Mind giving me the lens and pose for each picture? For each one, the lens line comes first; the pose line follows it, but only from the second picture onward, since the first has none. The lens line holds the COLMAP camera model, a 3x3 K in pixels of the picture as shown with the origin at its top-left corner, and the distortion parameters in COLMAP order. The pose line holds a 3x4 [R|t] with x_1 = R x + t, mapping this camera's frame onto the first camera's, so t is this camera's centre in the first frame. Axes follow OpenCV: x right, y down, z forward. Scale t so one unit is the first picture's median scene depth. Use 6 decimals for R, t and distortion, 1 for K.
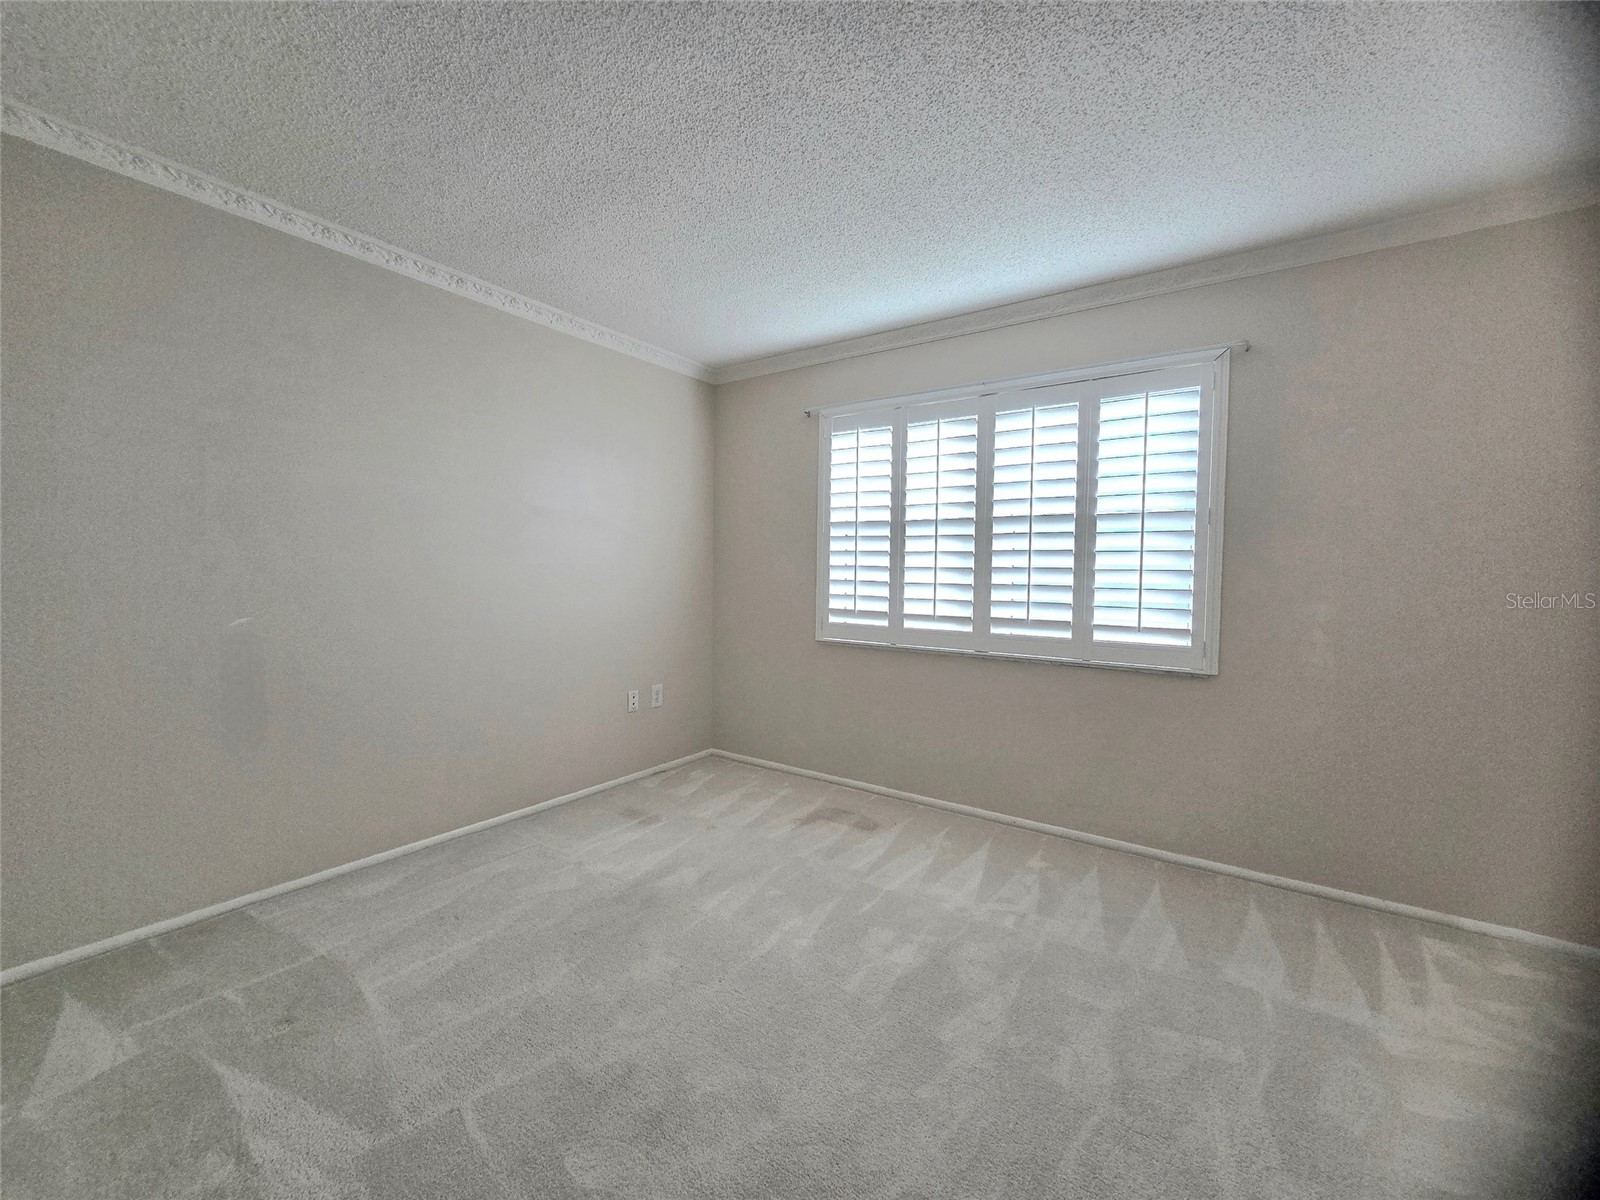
lens RADIAL K [[636.8, 0, 802.2], [0, 636.8, 606.7], [0, 0, 1]] dist [-0.005701, 0.001640]
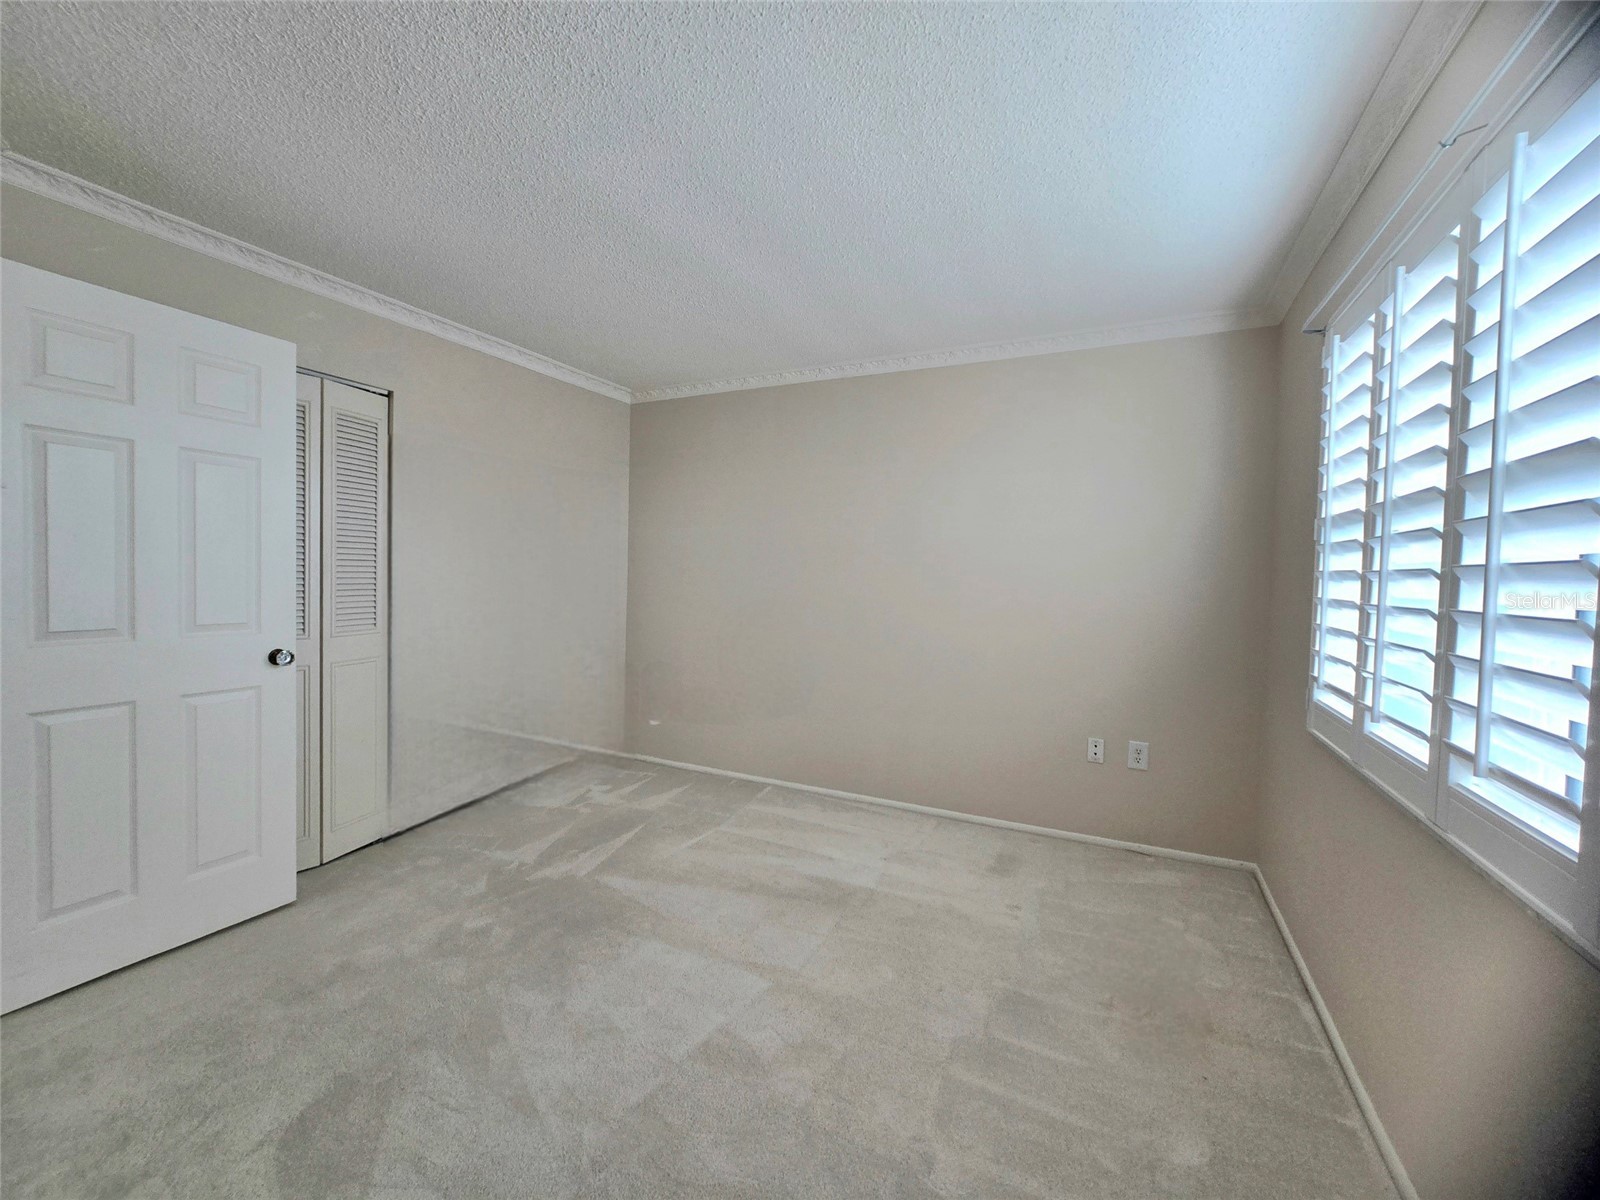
lens RADIAL K [[636.8, 0, 802.4], [0, 636.8, 593.4], [0, 0, 1]] dist [-0.005701, 0.001640]
pose [[0.163581, 0.019370, -0.986340, 0.567684], [-0.067348, 0.997694, 0.008424, -0.047113], [0.984228, 0.065050, 0.164509, 0.520334]]
